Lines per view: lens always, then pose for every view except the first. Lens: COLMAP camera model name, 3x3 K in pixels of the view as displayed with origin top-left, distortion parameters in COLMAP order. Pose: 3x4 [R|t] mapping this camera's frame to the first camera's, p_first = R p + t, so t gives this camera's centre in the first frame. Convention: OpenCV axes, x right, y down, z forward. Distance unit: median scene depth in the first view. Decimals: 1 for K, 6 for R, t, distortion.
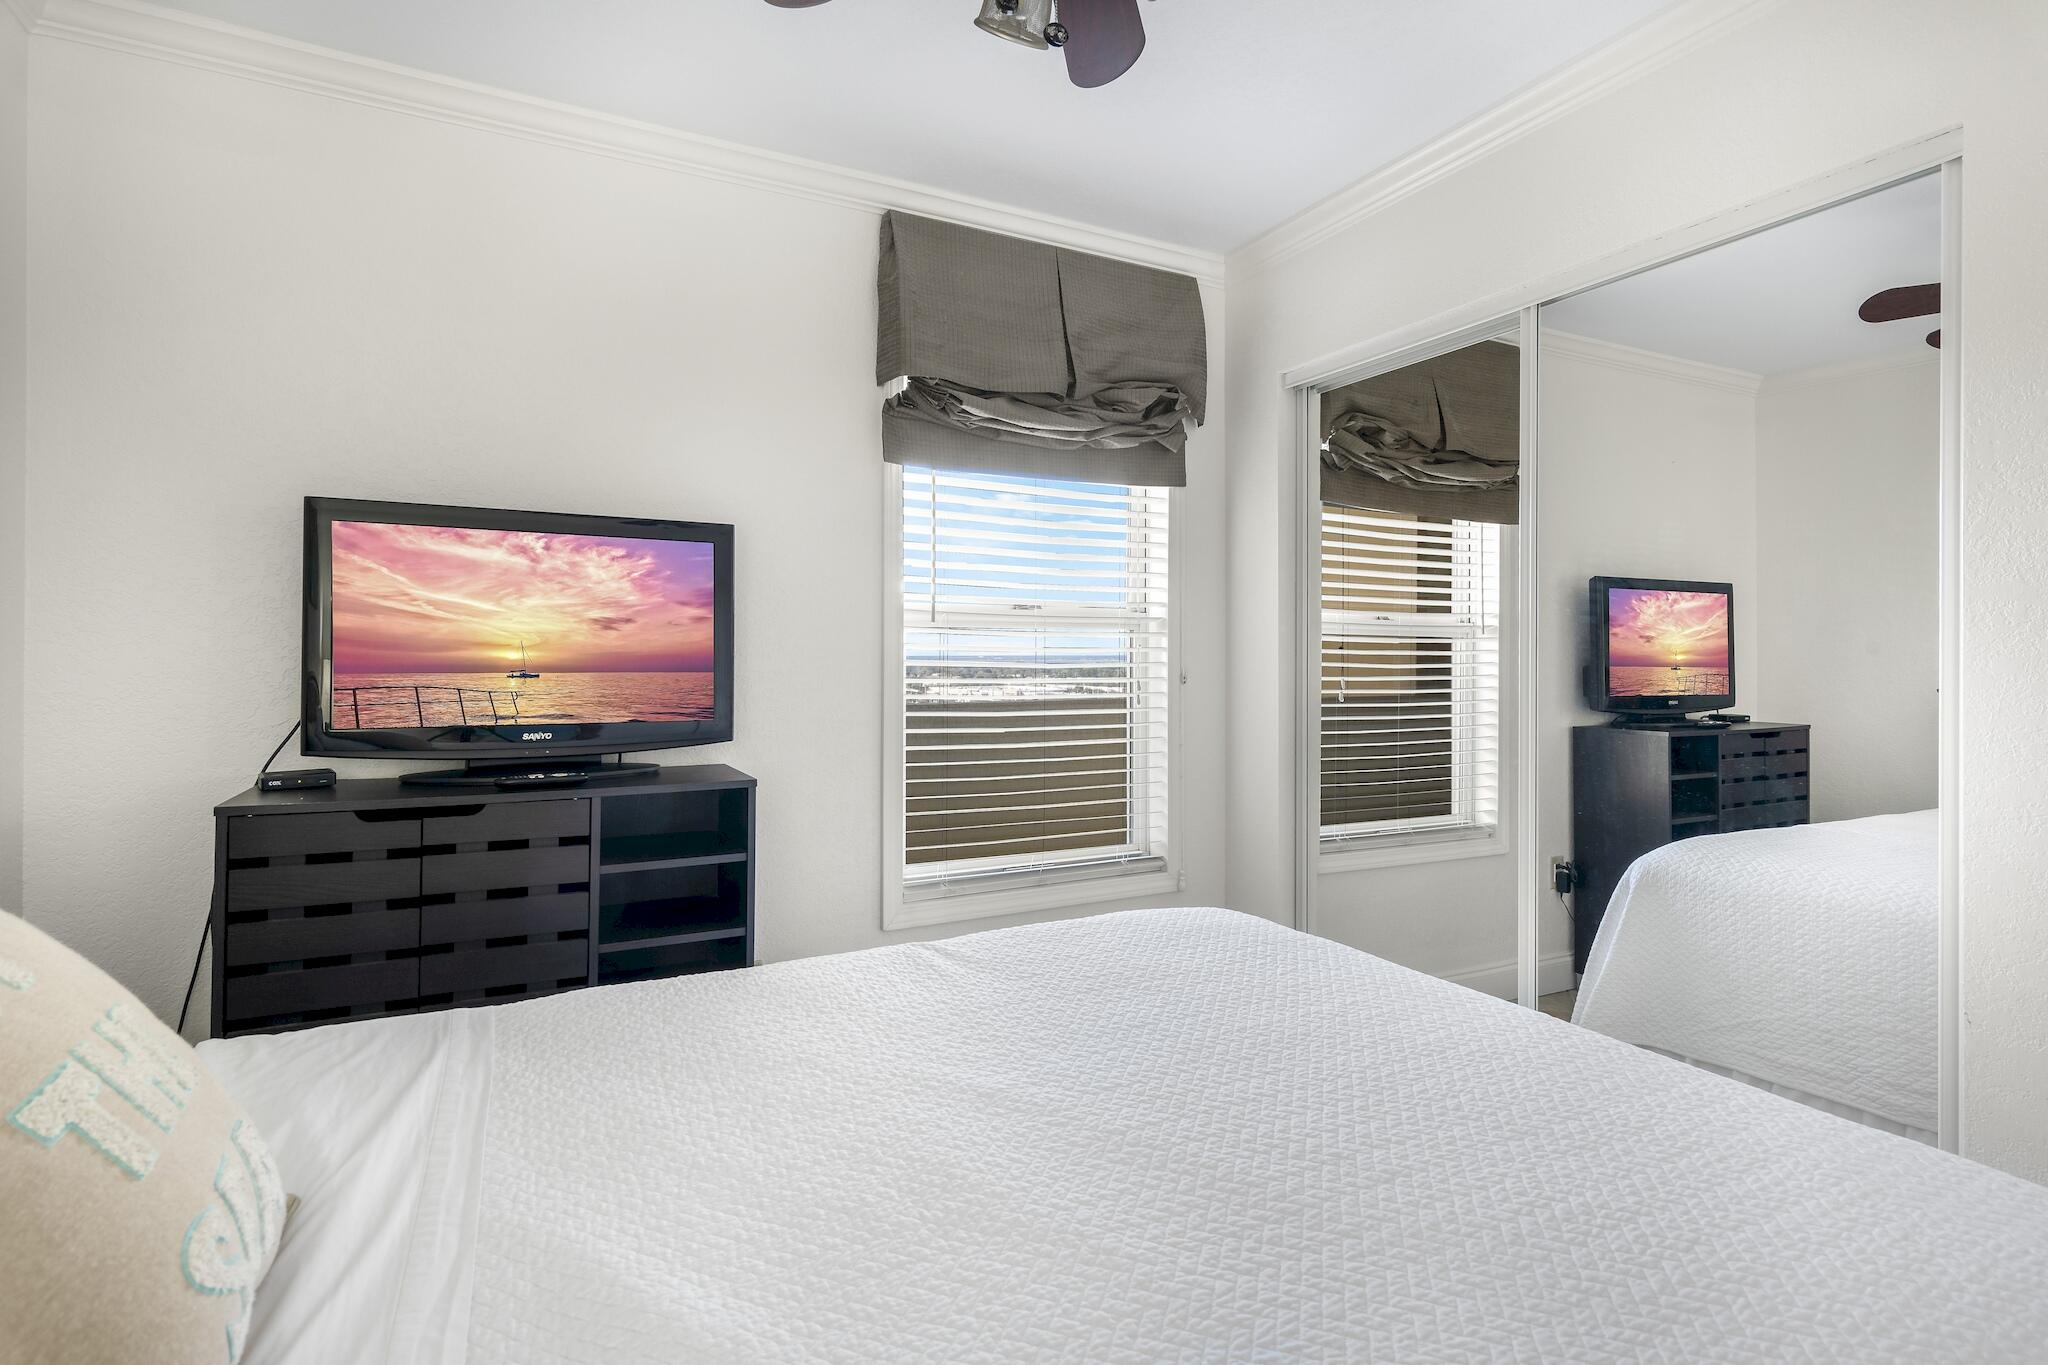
lens RADIAL K [[1017.0, 0, 1023.5], [0, 1017.0, 662.3], [0, 0, 1]] dist [0.033142, 0.000253]
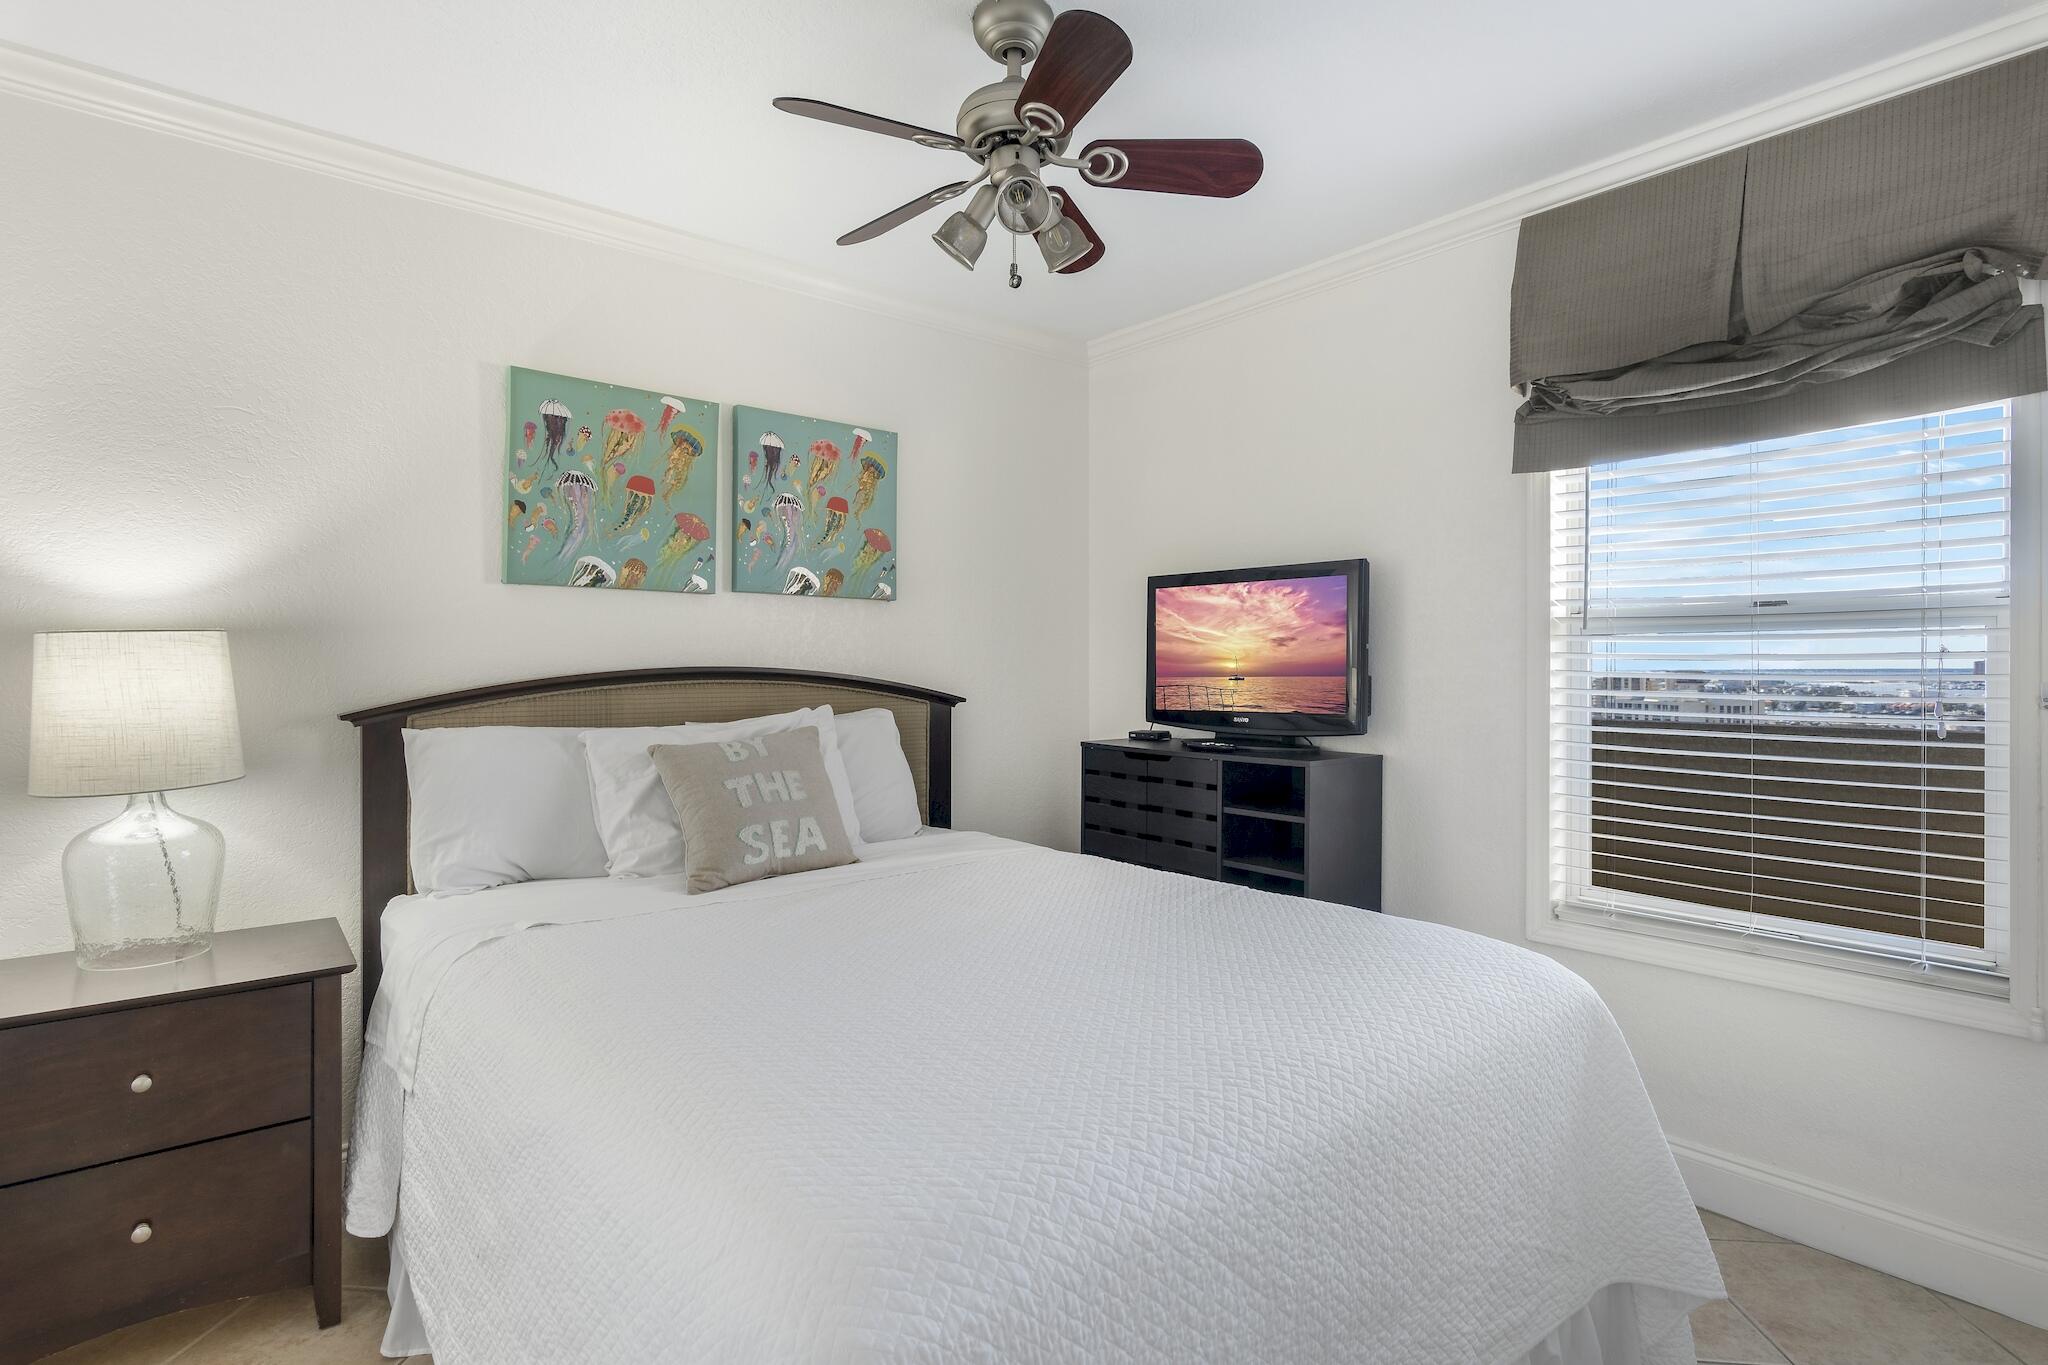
lens RADIAL K [[1034.3, 0, 1023.8], [0, 1034.3, 678.5], [0, 0, 1]] dist [-0.000537, -0.000001]
pose [[0.224510, -0.001293, -0.974471, 0.910841], [-0.012160, 0.999918, -0.004128, 0.022489], [0.974396, 0.012776, 0.224475, 0.356456]]
